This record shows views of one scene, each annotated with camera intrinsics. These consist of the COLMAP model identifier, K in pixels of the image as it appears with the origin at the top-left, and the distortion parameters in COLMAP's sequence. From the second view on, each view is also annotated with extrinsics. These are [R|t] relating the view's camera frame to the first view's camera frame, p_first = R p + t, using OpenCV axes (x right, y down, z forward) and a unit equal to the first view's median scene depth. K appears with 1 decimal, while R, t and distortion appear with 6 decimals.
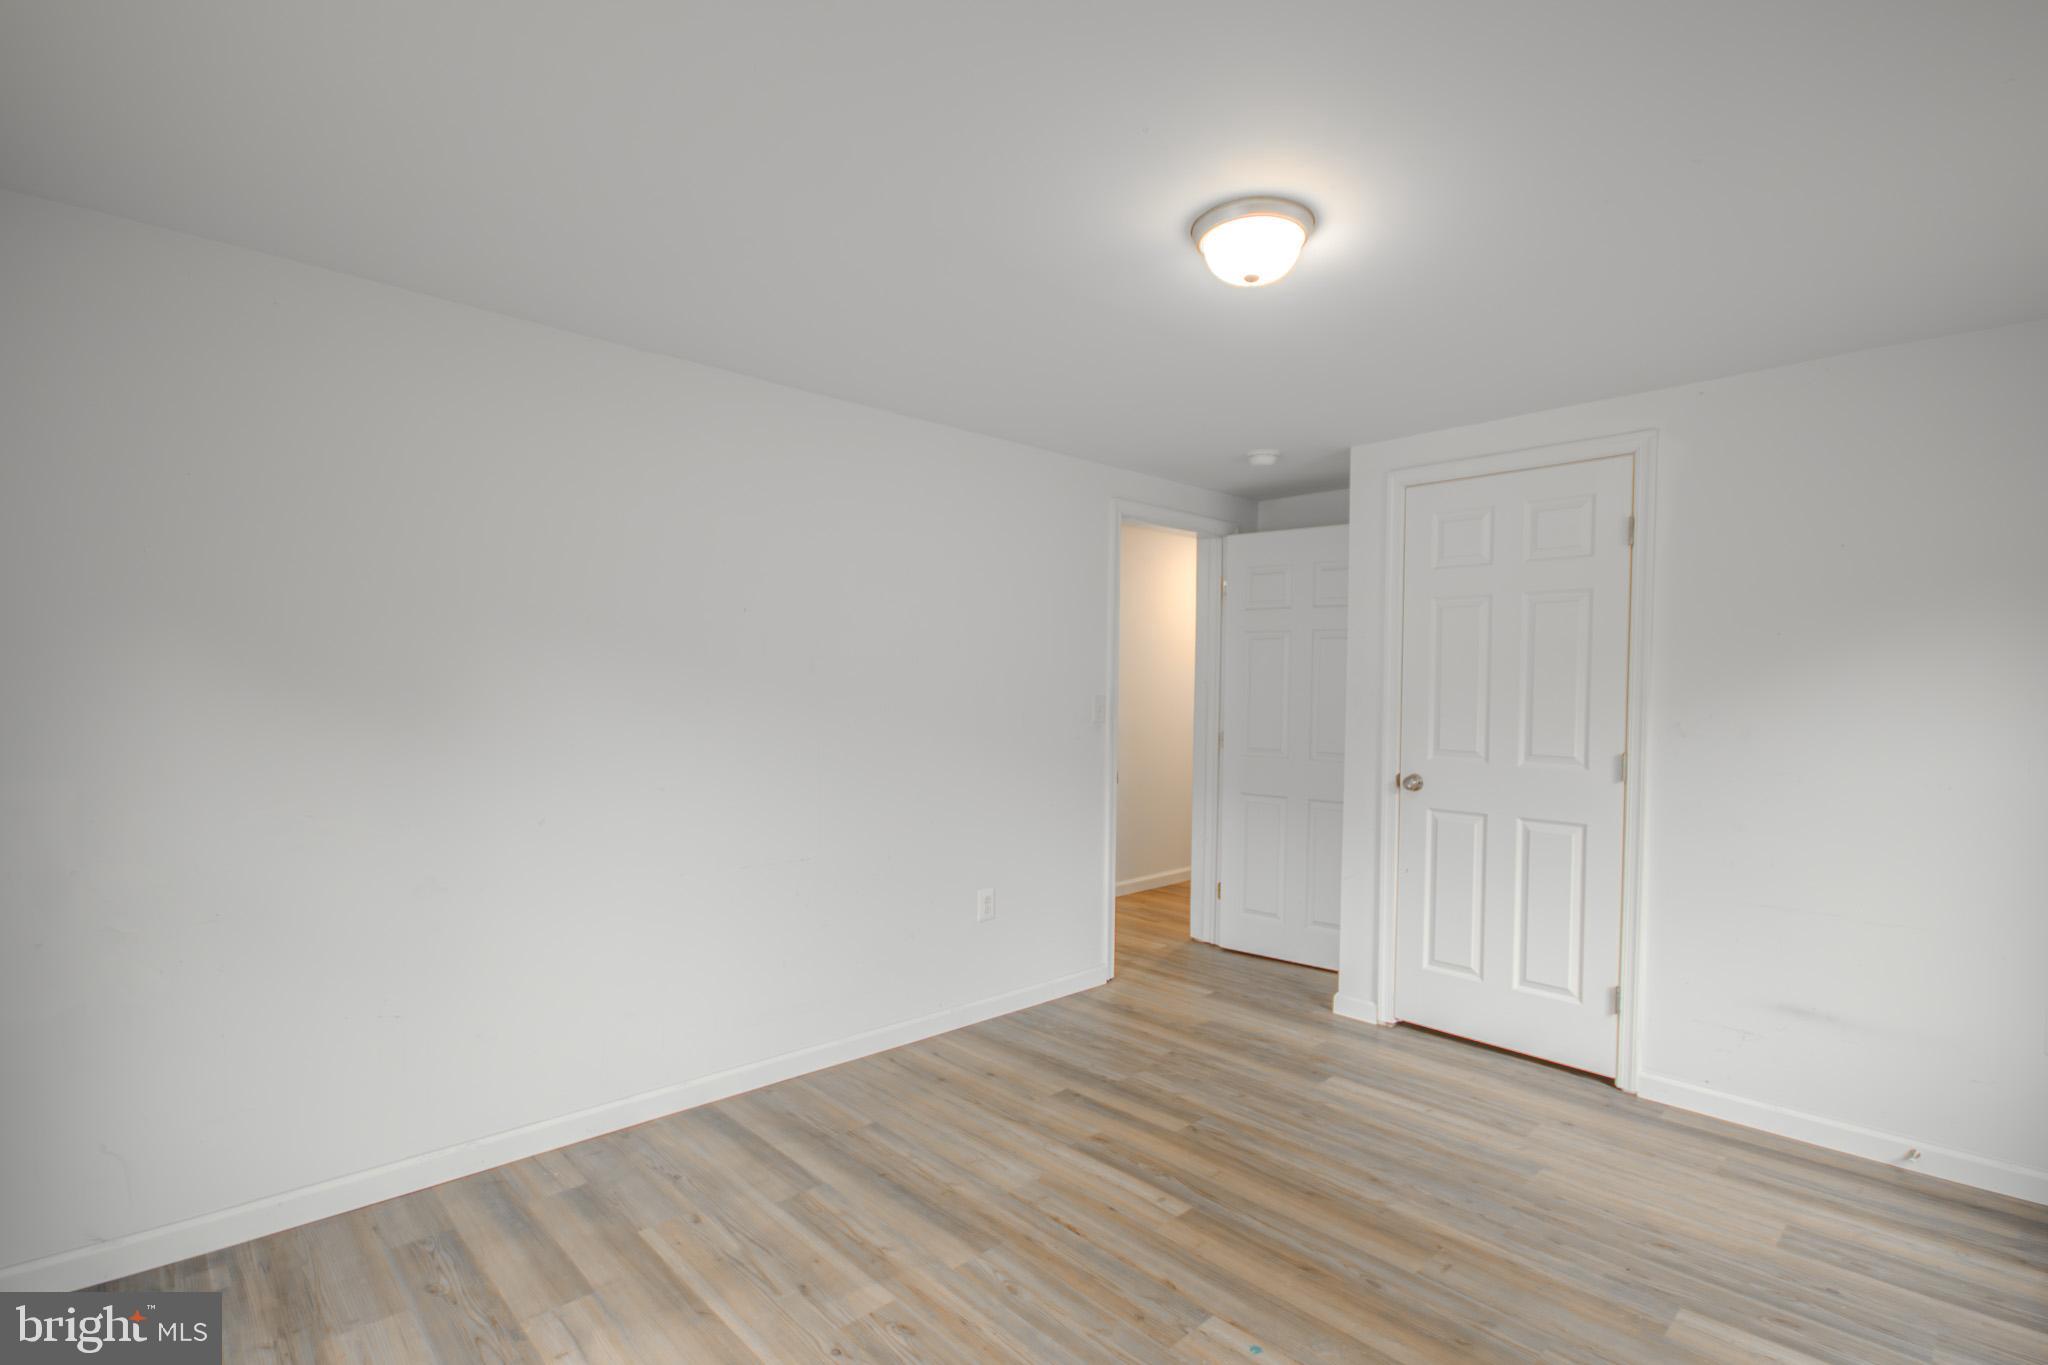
lens RADIAL K [[946.3, 0, 1031.3], [0, 946.3, 711.8], [0, 0, 1]] dist [0.002246, -0.007272]
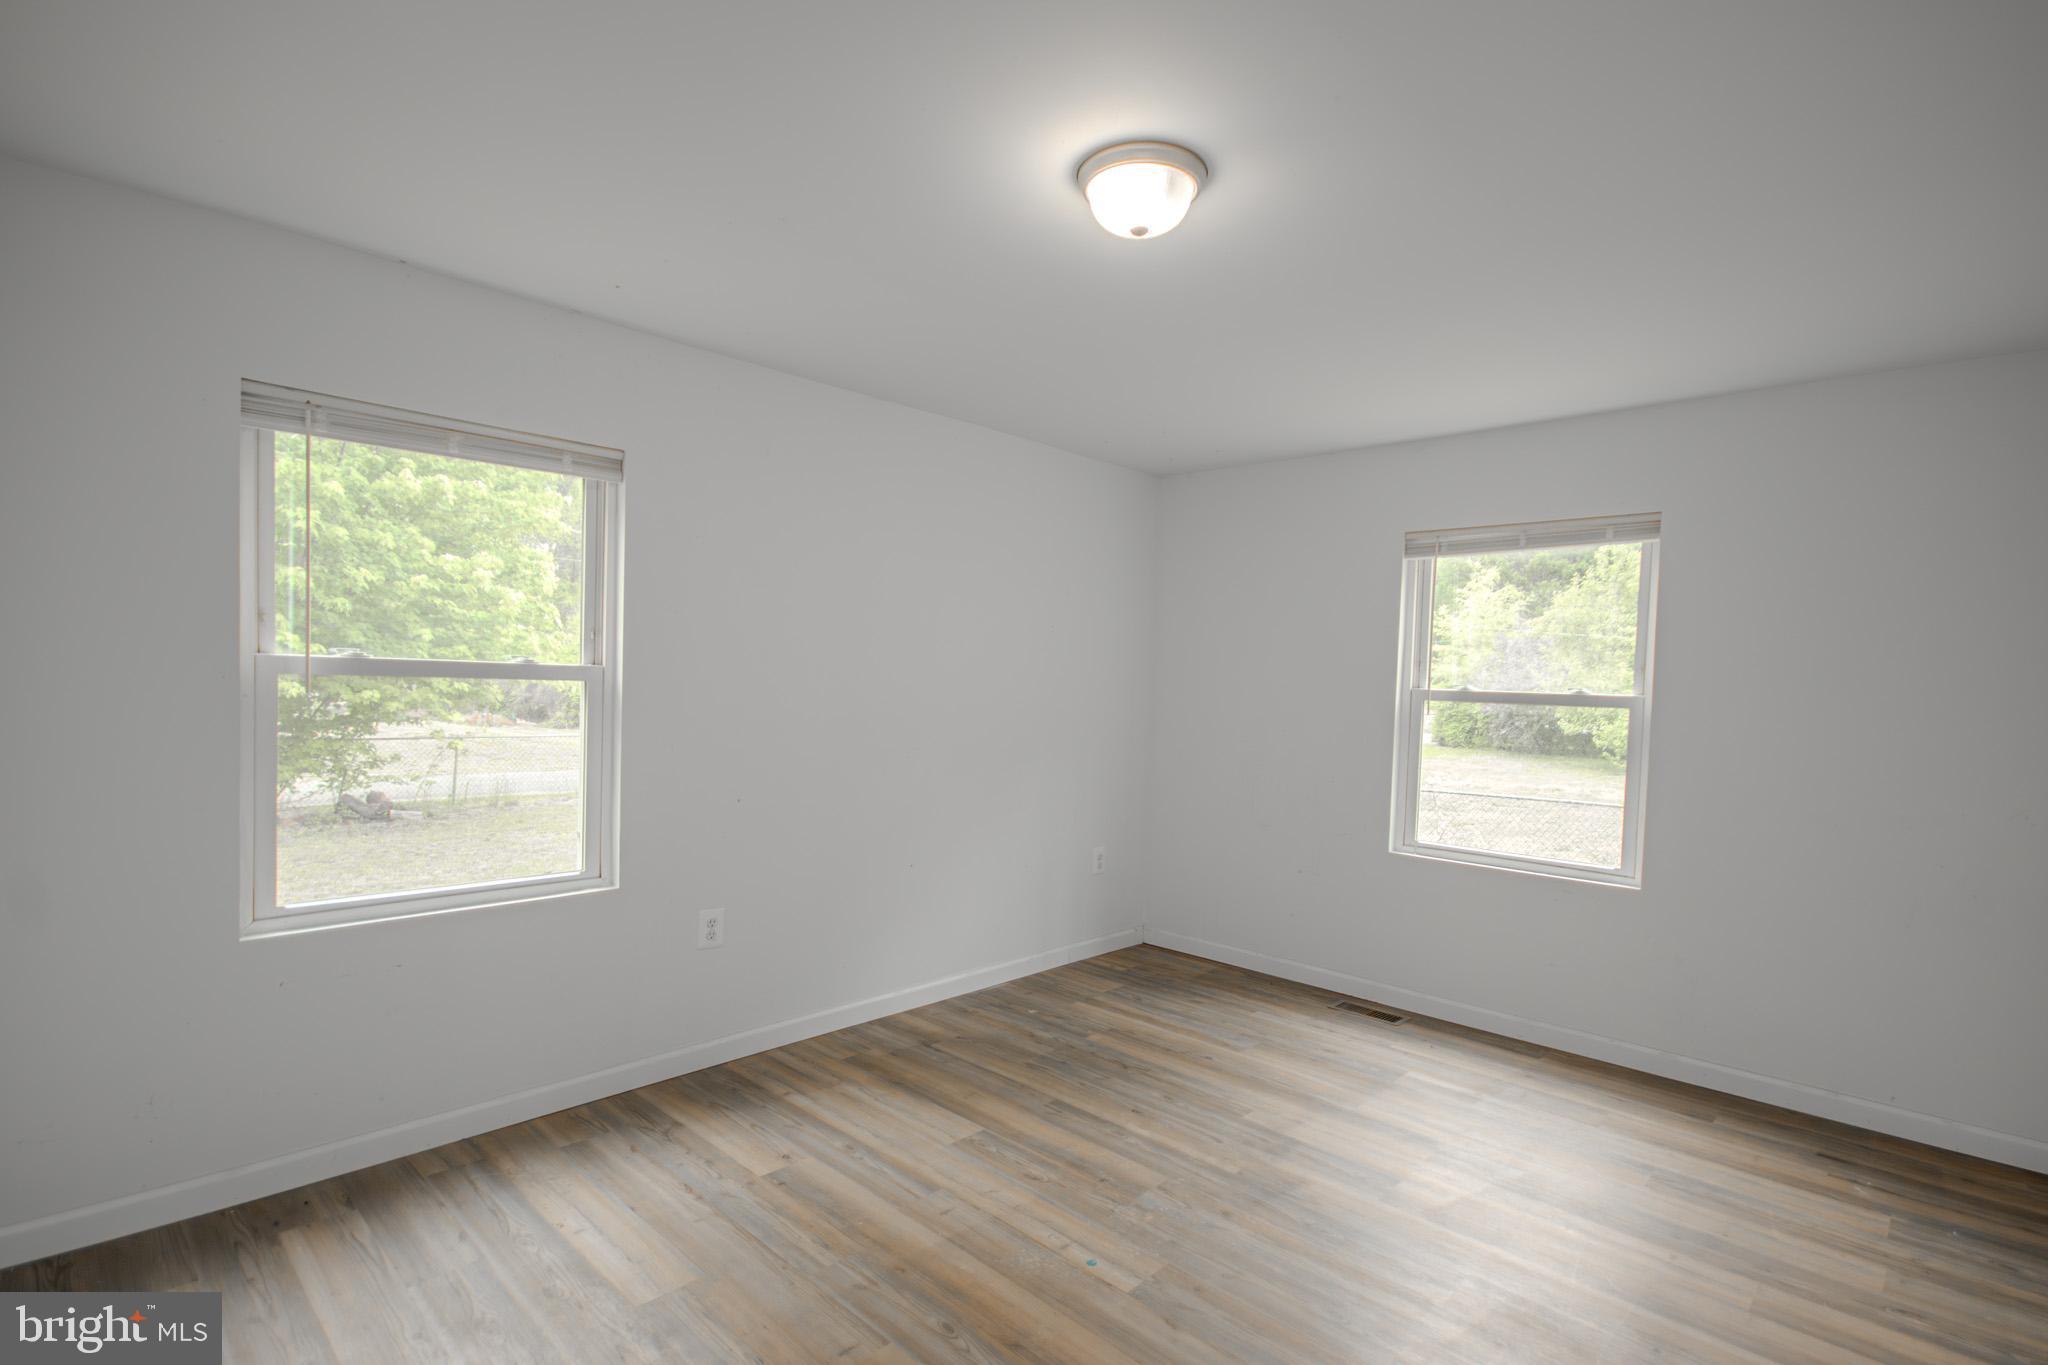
lens RADIAL K [[988.6, 0, 1027.4], [0, 988.6, 724.2], [0, 0, 1]] dist [0.001111, -0.010770]
pose [[-0.998282, -0.038045, -0.044549, 0.242287], [-0.041185, 0.996567, 0.071815, -0.027221], [0.041664, 0.073527, -0.996423, 1.315824]]
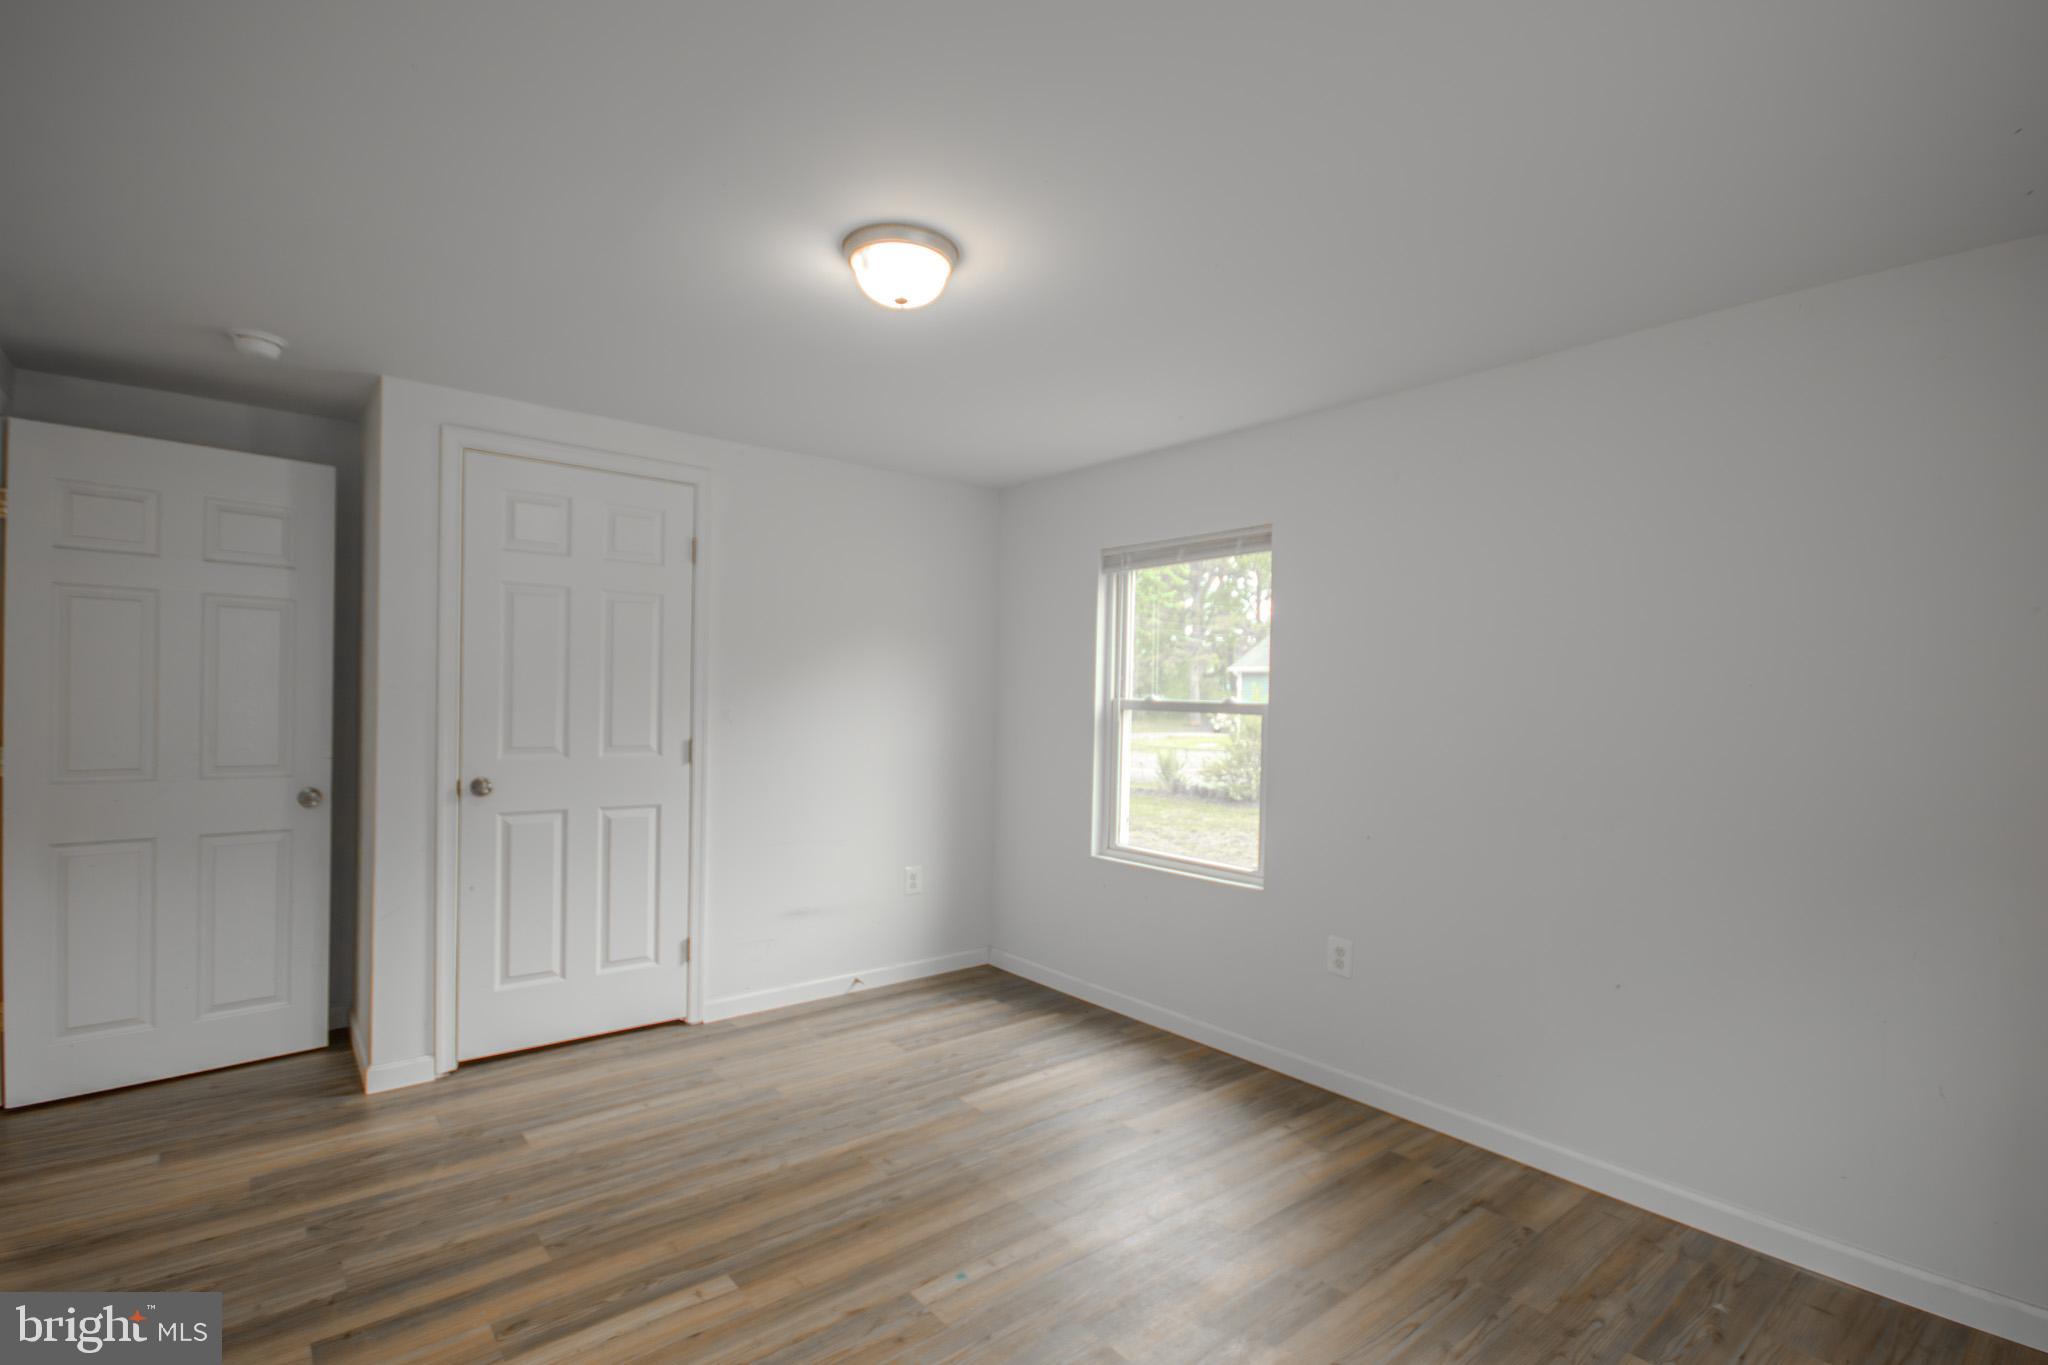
lens RADIAL K [[946.3, 0, 1031.3], [0, 946.3, 711.8], [0, 0, 1]] dist [0.002246, -0.007272]
pose [[0.071378, -0.027526, 0.997069, -0.538891], [0.007221, 0.999607, 0.027079, -0.019491], [-0.997423, 0.005267, 0.071548, 0.516914]]
